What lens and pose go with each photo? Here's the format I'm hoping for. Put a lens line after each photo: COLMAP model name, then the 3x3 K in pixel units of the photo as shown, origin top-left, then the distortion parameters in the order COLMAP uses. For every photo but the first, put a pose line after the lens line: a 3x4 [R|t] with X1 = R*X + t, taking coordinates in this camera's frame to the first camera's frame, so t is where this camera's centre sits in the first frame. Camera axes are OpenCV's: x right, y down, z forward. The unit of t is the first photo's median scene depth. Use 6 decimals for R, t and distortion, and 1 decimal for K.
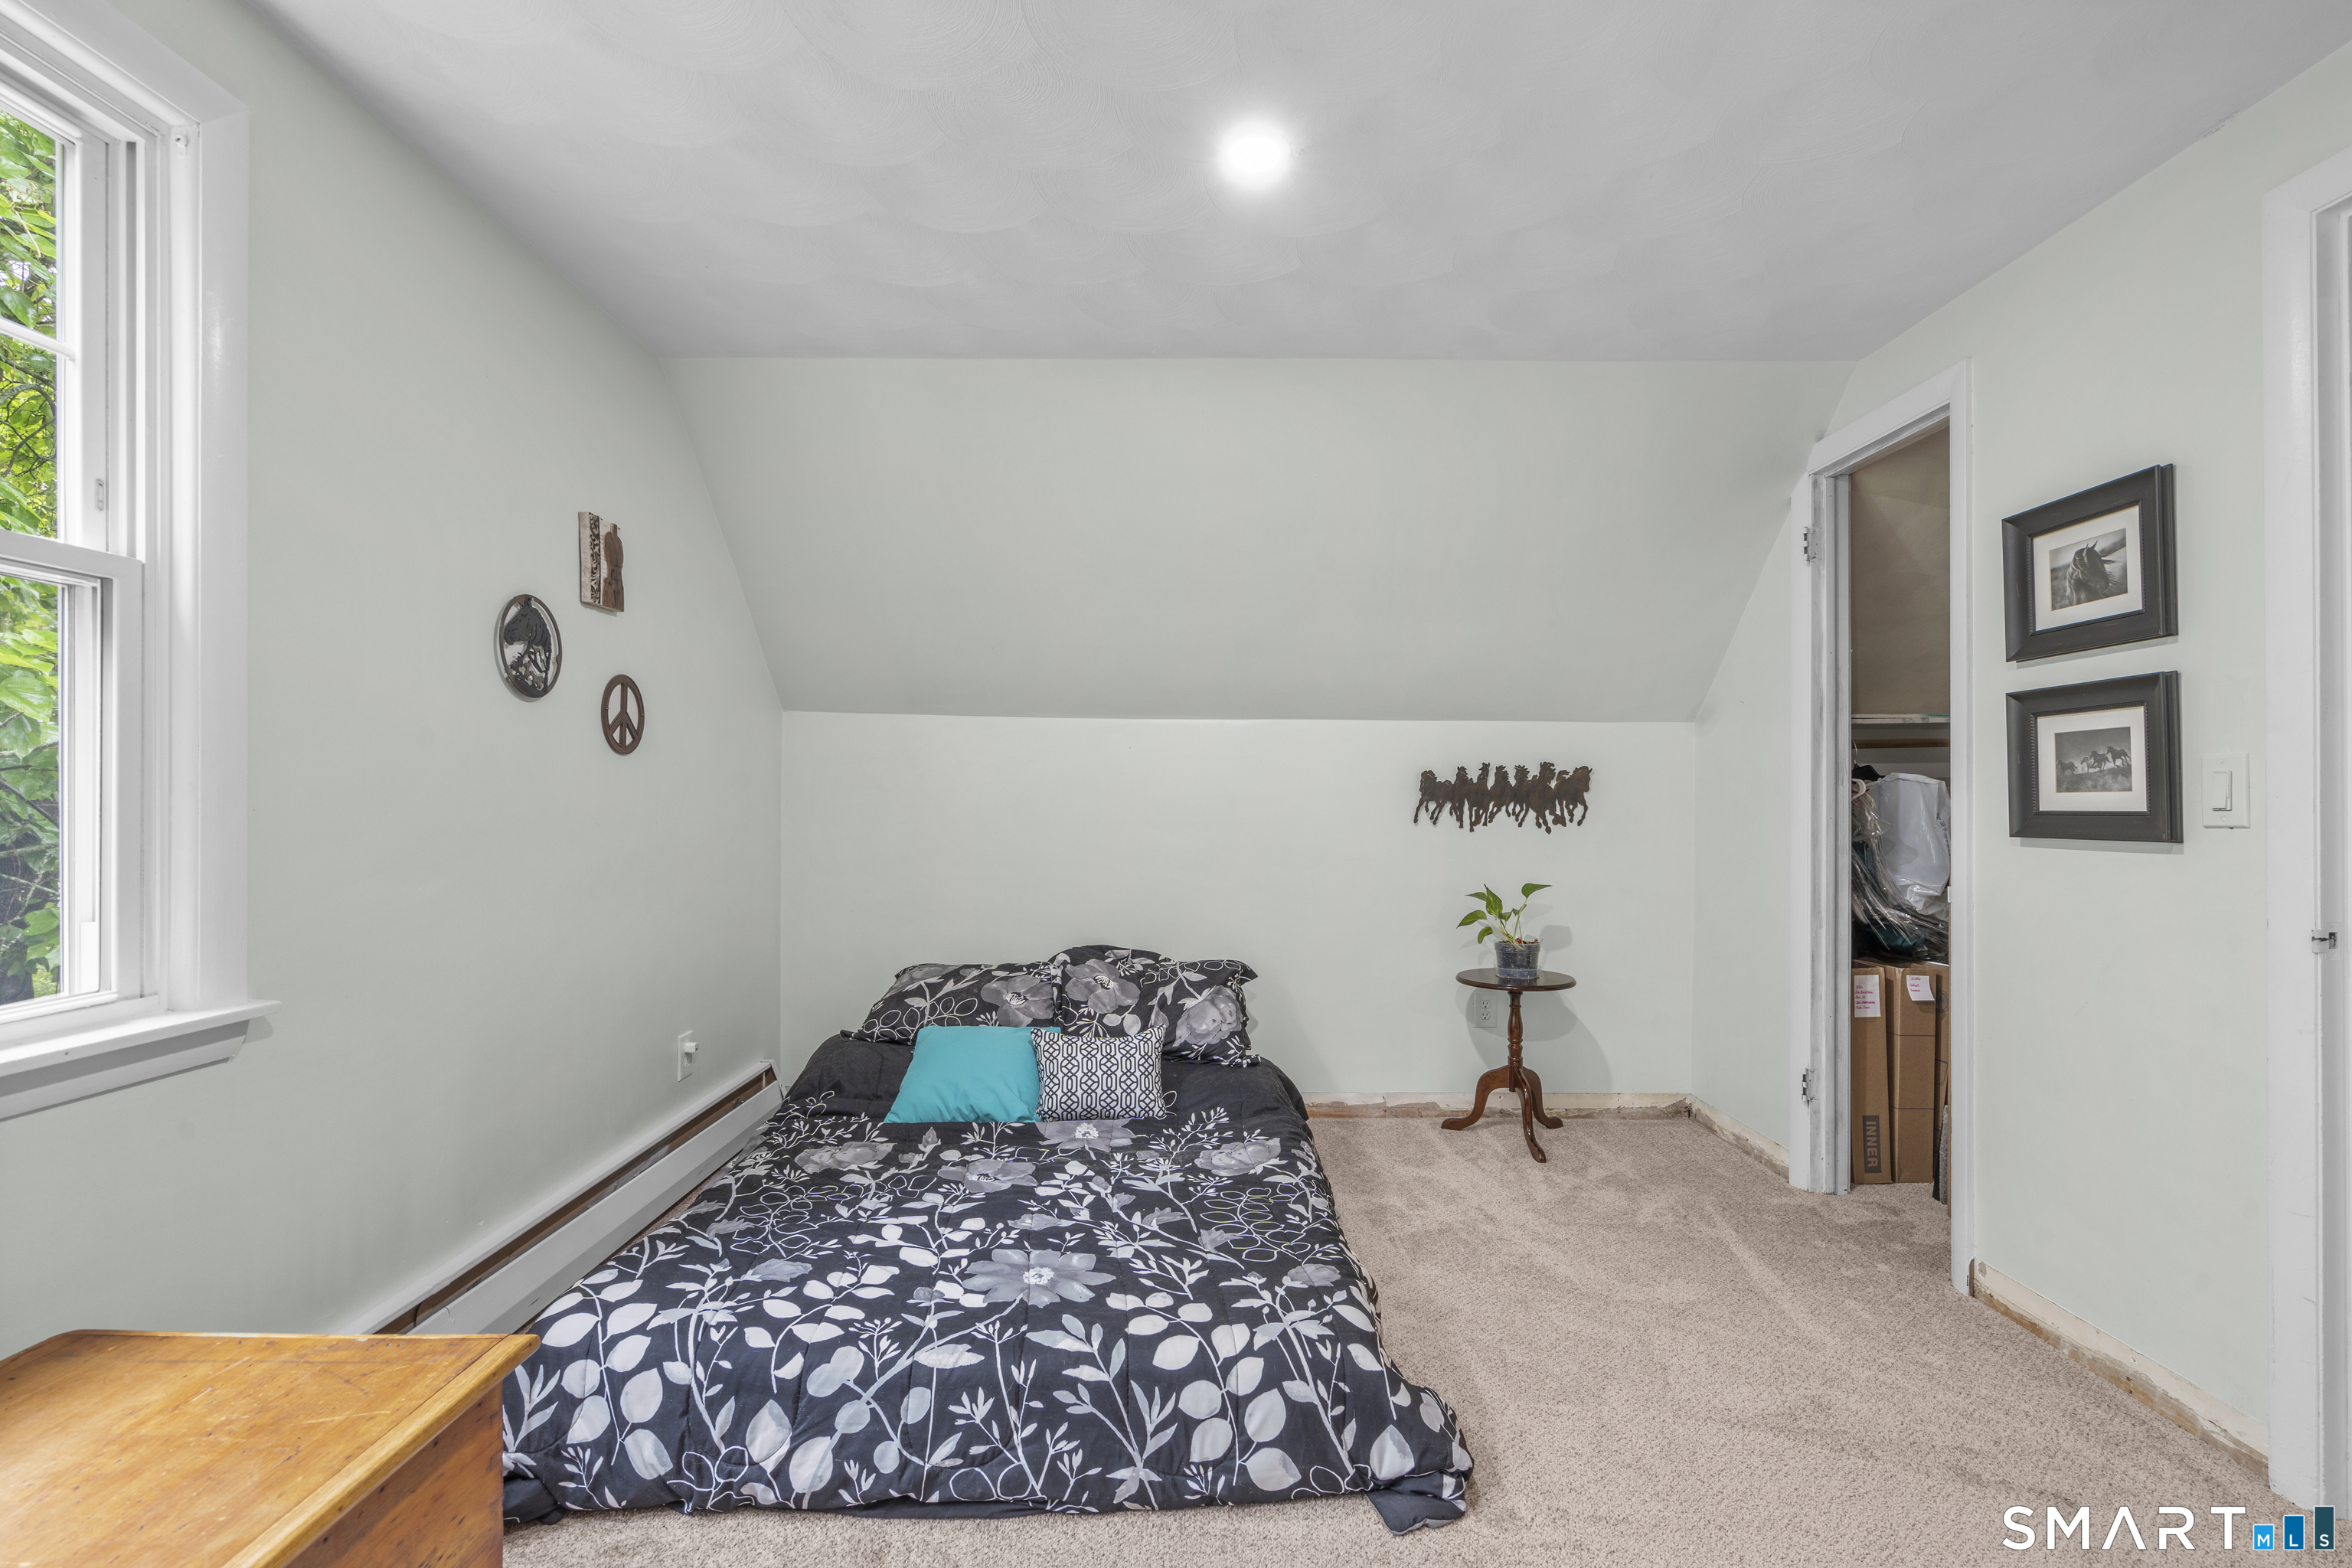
lens RADIAL K [[1061.4, 0, 1179.0], [0, 1061.4, 791.7], [0, 0, 1]] dist [-0.002454, 0.001343]
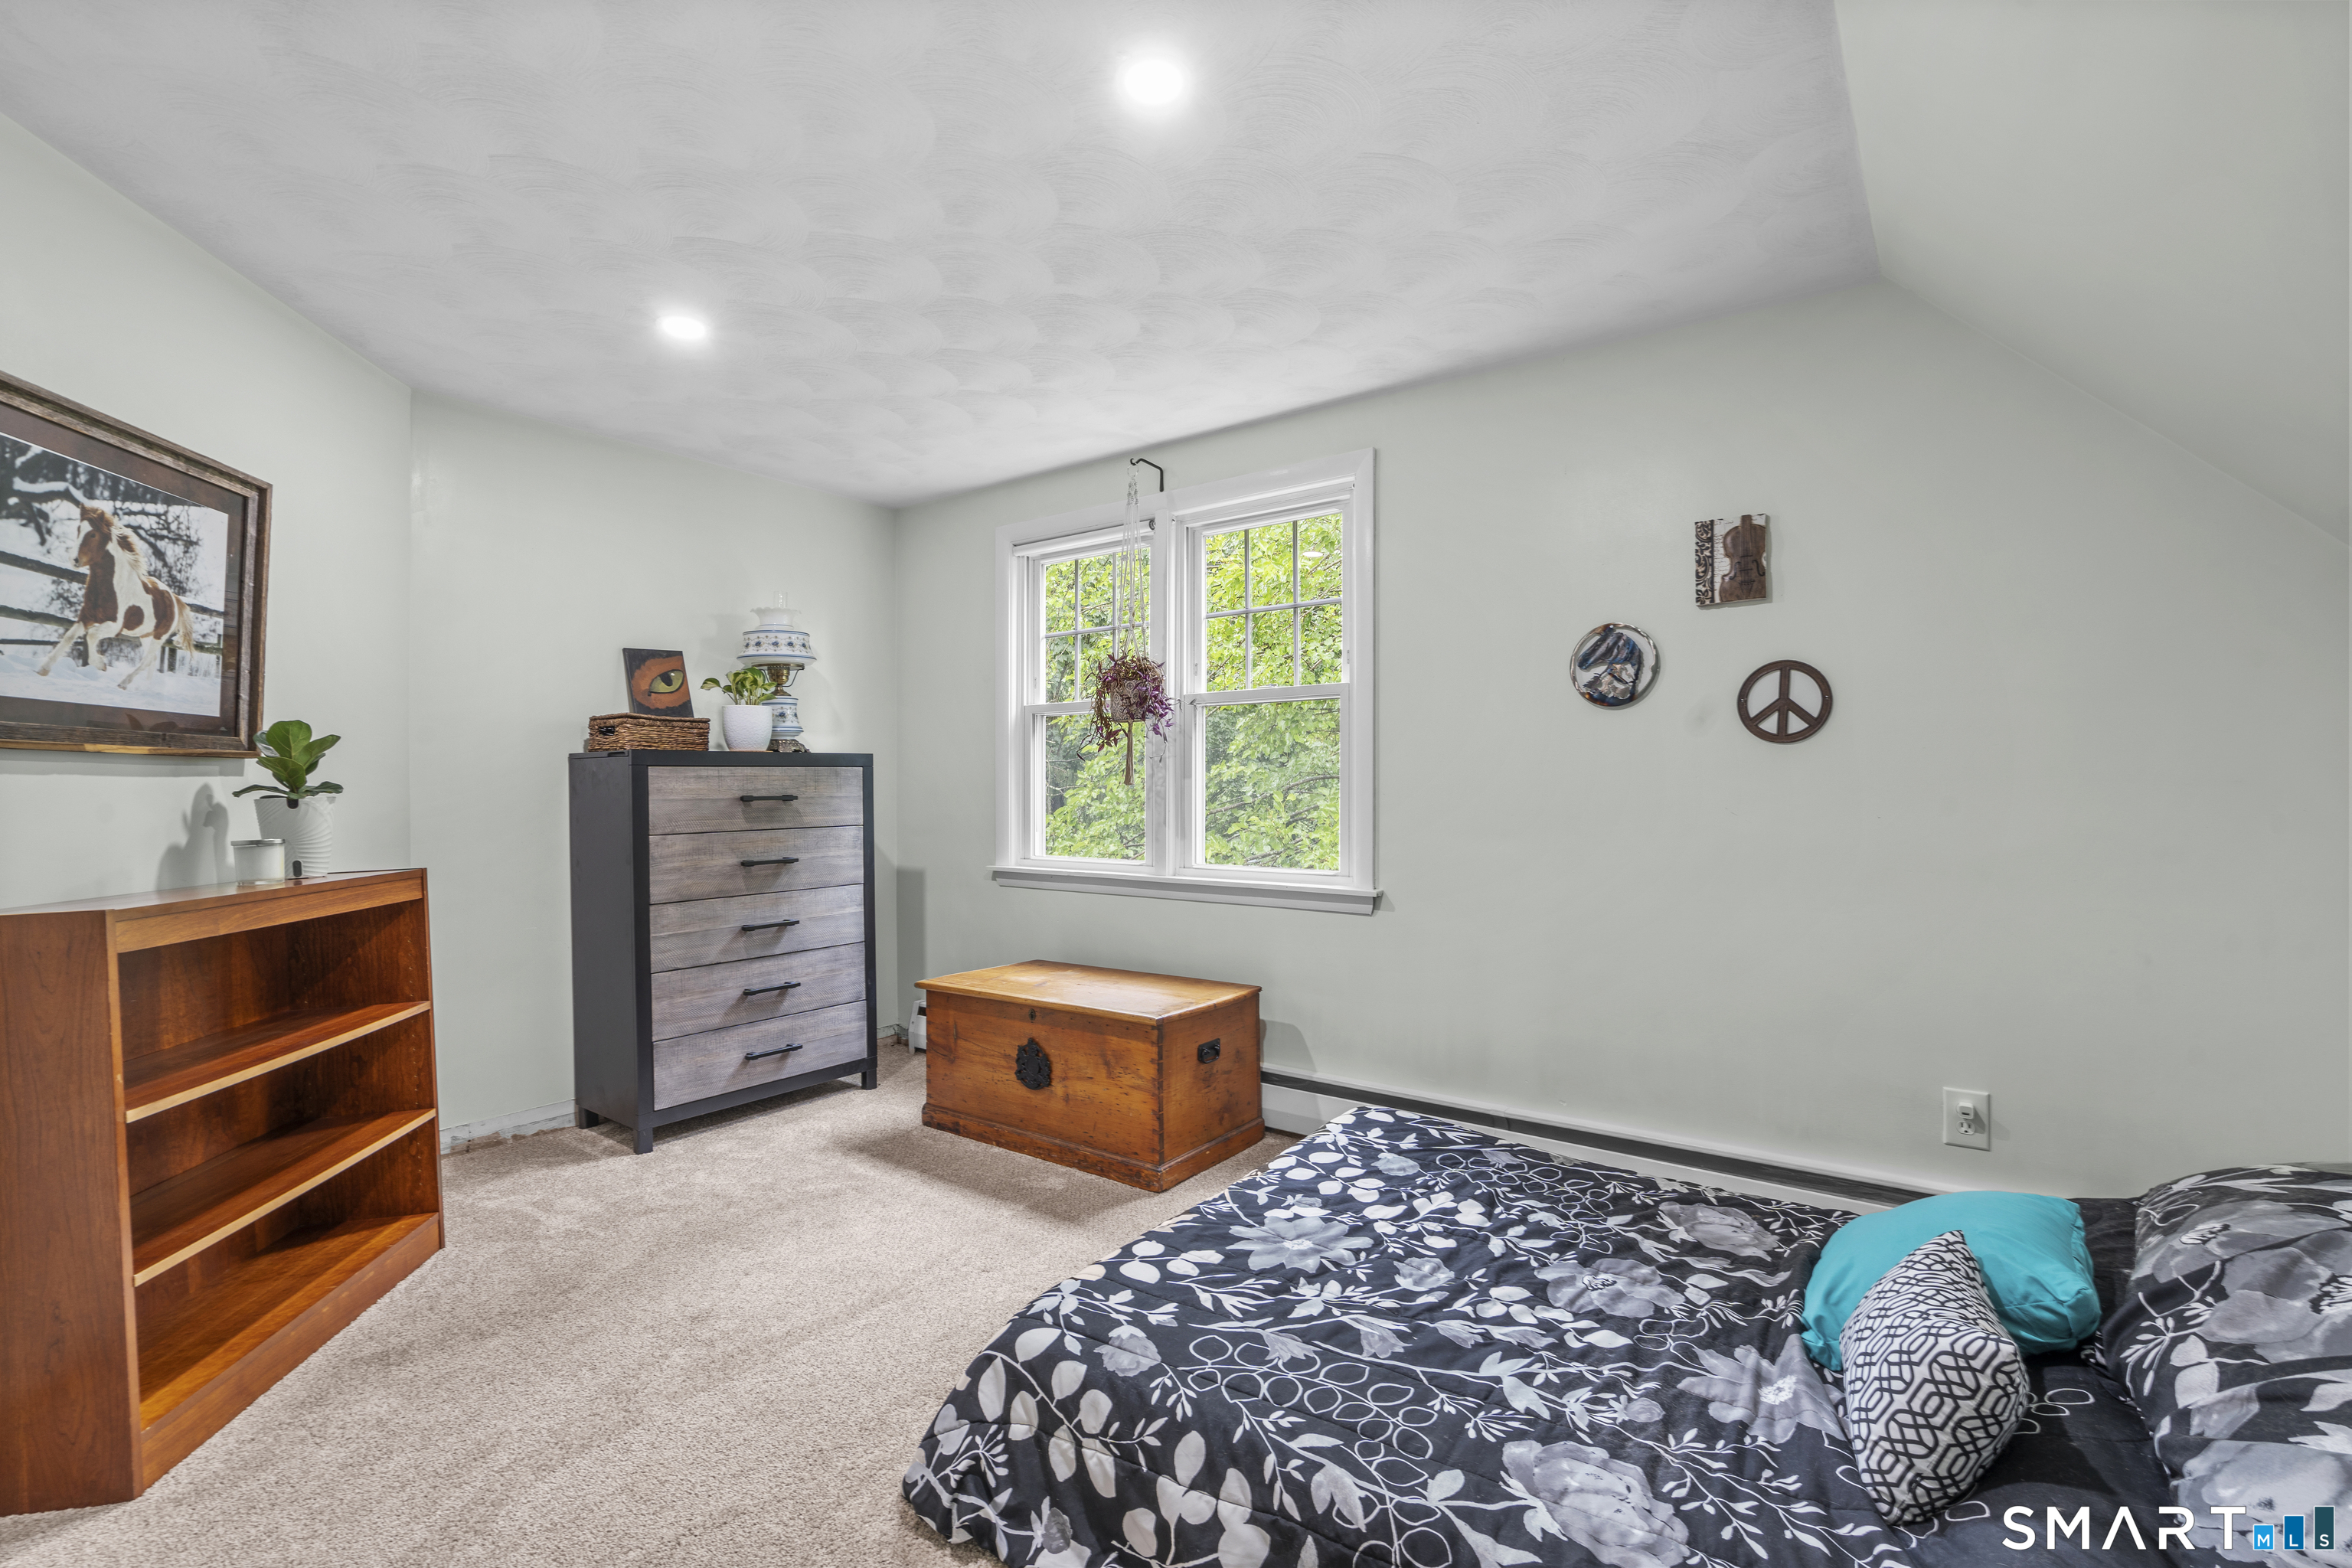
lens RADIAL K [[1061.4, 0, 1178.7], [0, 1061.4, 793.7], [0, 0, 1]] dist [-0.002454, 0.001343]
pose [[-0.601779, 0.005581, -0.798643, 0.671362], [0.010163, 0.999948, -0.000670, 0.006980], [0.798598, -0.008520, -0.601804, 1.332491]]
